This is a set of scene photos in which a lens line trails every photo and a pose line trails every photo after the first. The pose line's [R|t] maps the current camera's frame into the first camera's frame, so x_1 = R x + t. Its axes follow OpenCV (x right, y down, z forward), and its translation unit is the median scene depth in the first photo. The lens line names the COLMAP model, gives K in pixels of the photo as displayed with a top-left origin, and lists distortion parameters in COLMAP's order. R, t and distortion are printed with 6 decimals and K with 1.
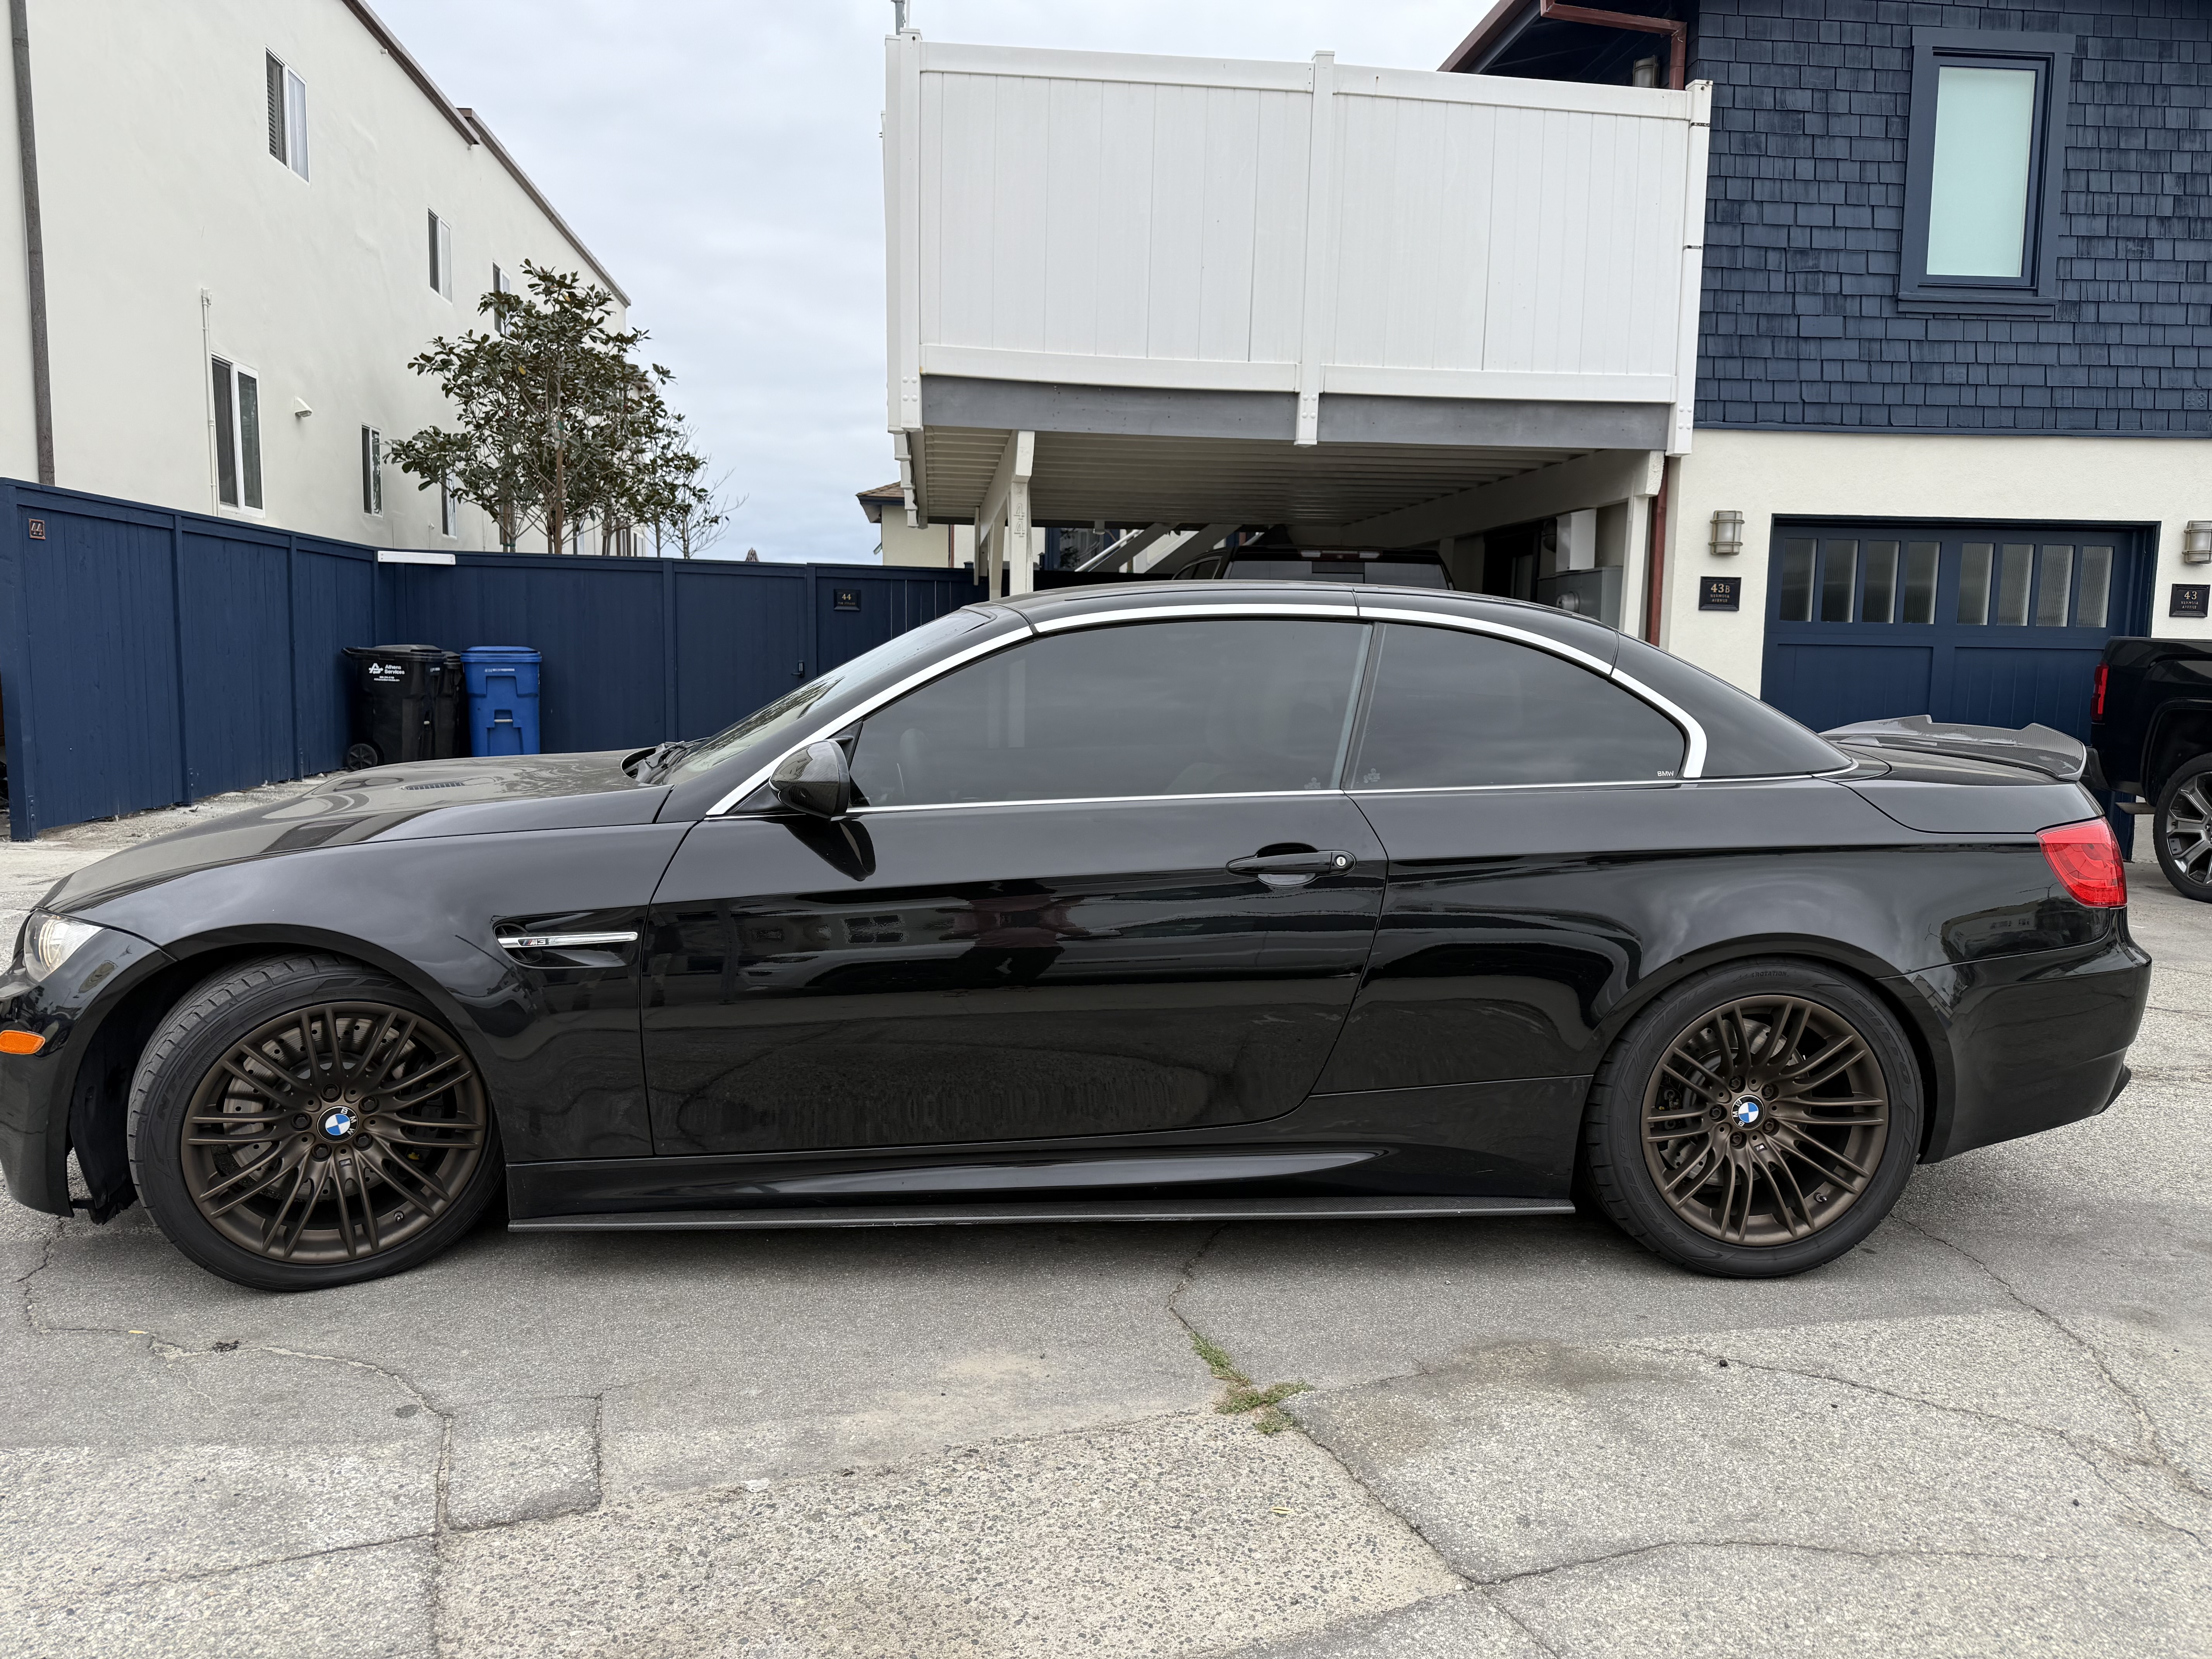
lens RADIAL K [[1560.7, 0, 1106.0], [0, 1560.7, 829.5], [0, 0, 1]] dist [-0.001318, 0.005144]
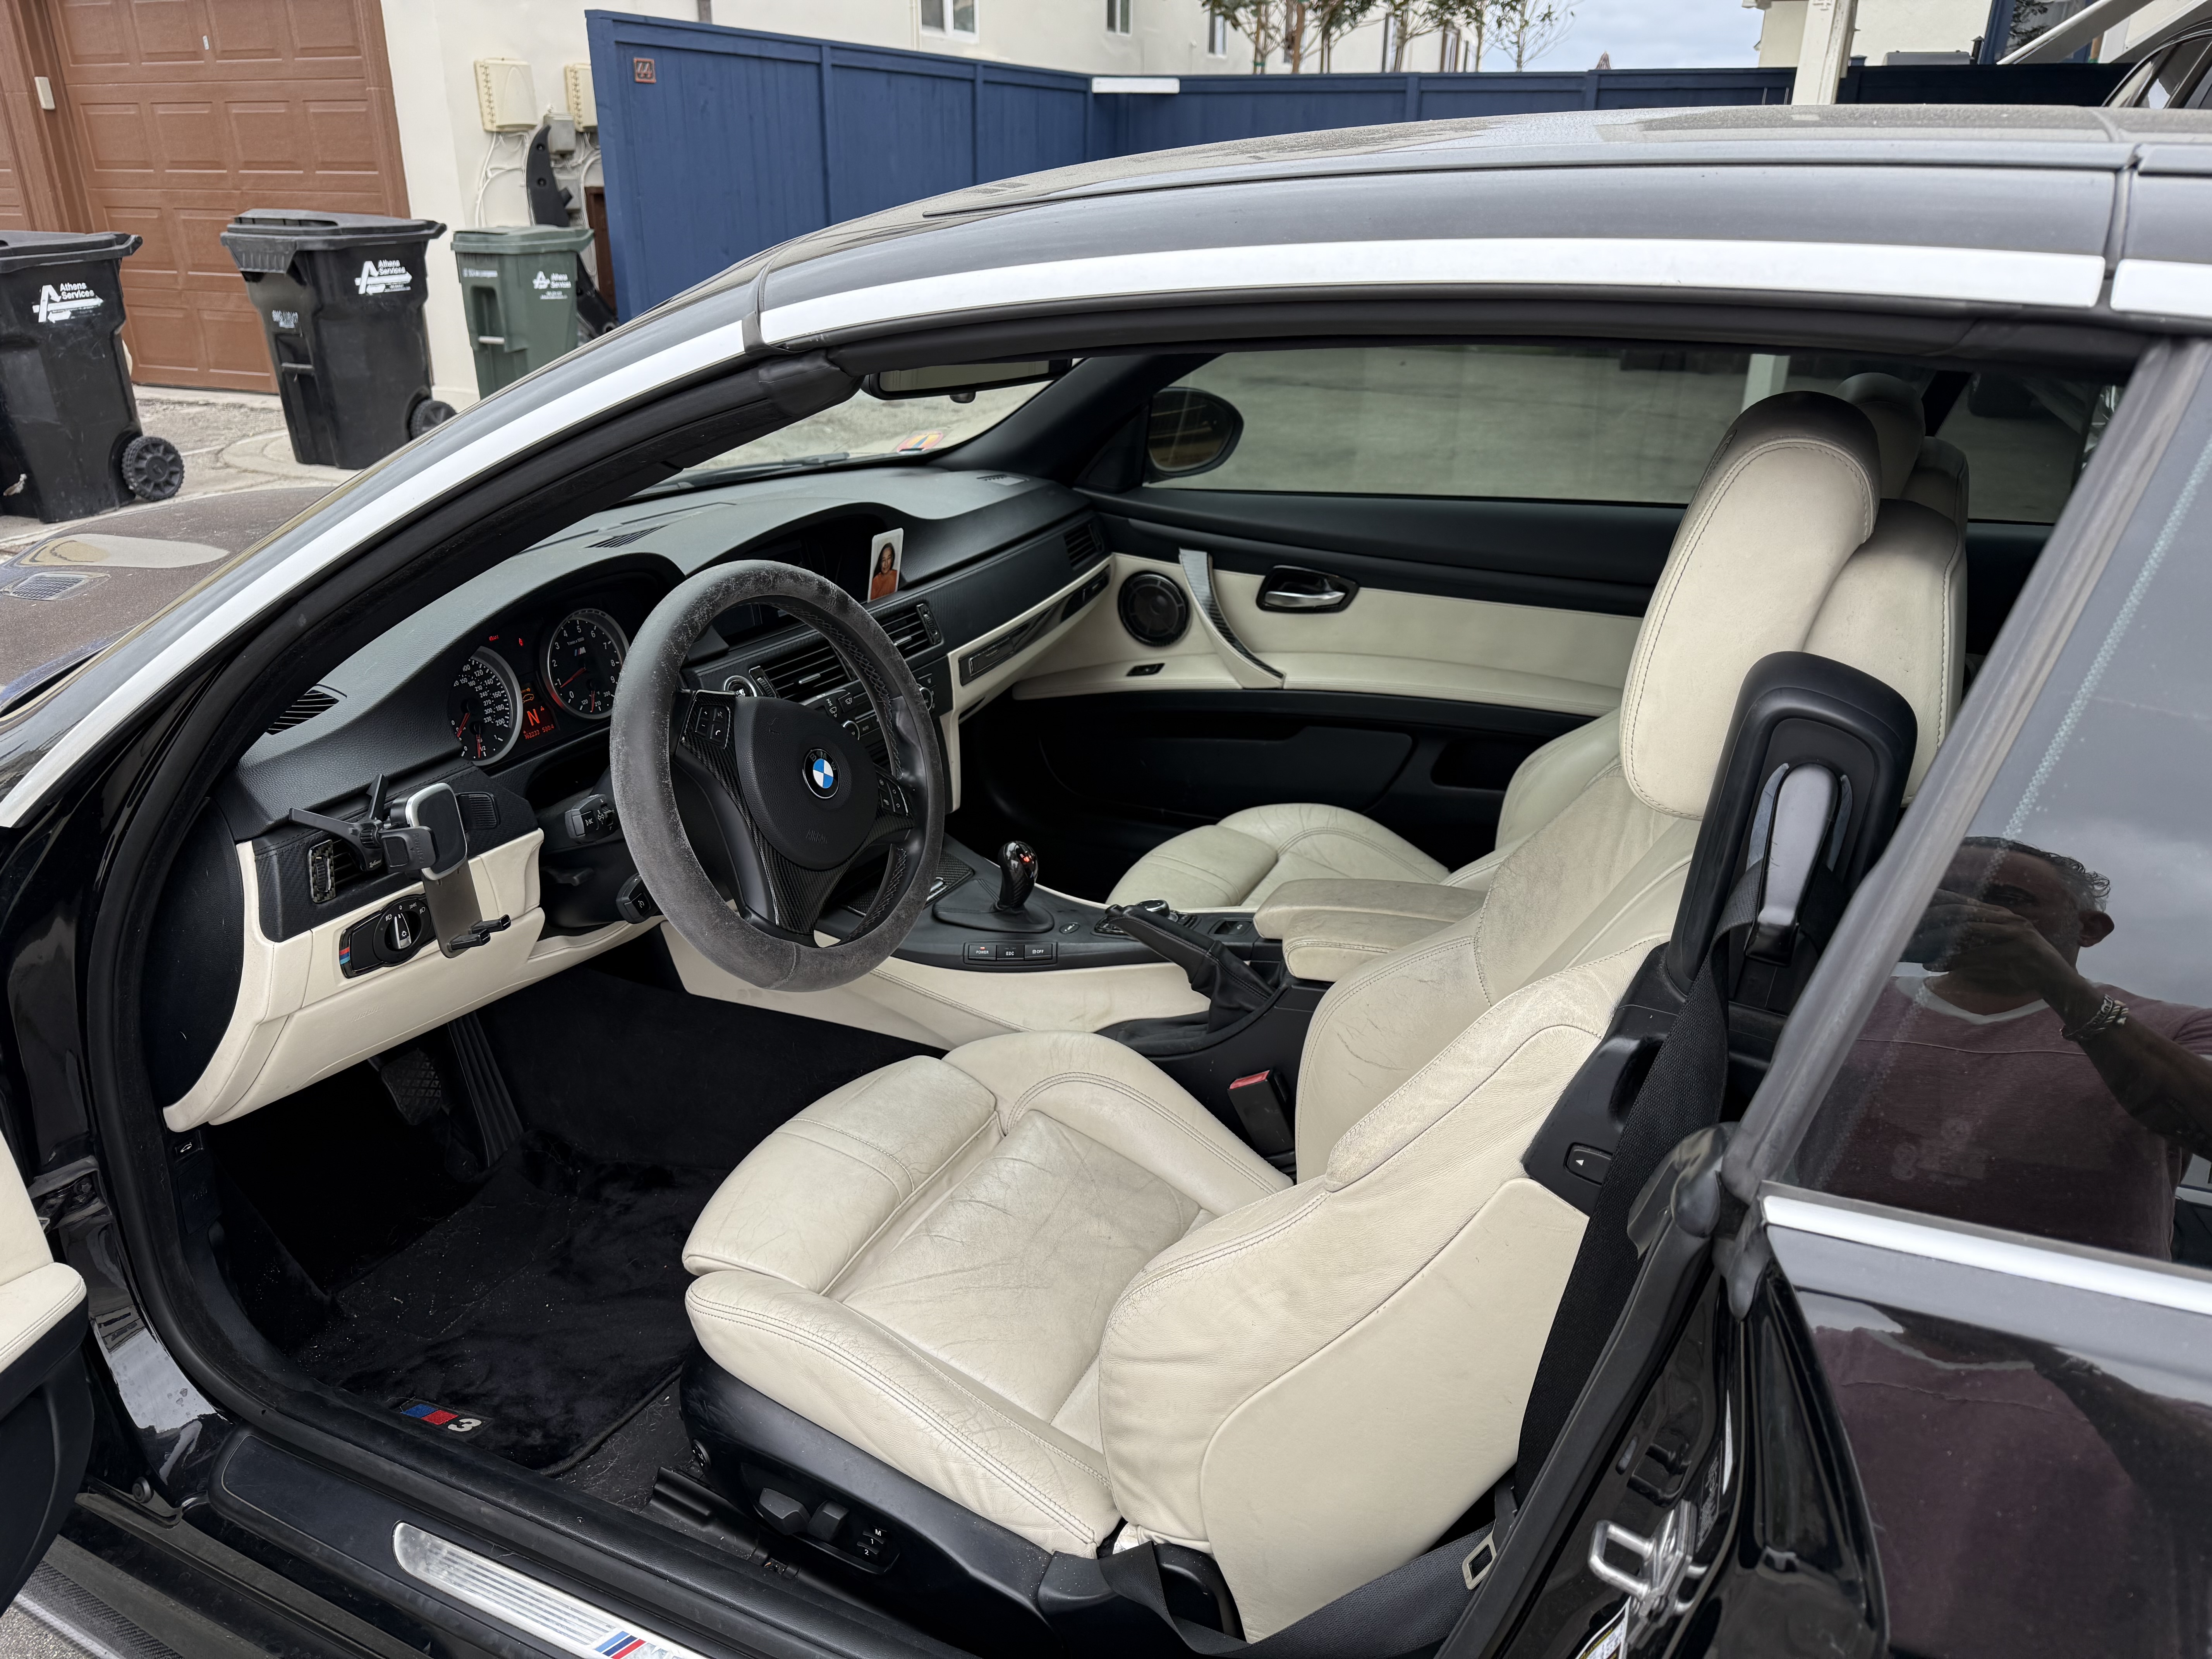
lens RADIAL K [[1560.7, 0, 1106.0], [0, 1560.7, 829.5], [0, 0, 1]] dist [-0.001318, 0.005144]
pose [[0.856717, 0.187070, -0.480668, 0.050847], [-0.046504, 0.956130, 0.289228, -0.040004], [0.513687, -0.225433, 0.827832, 0.250376]]
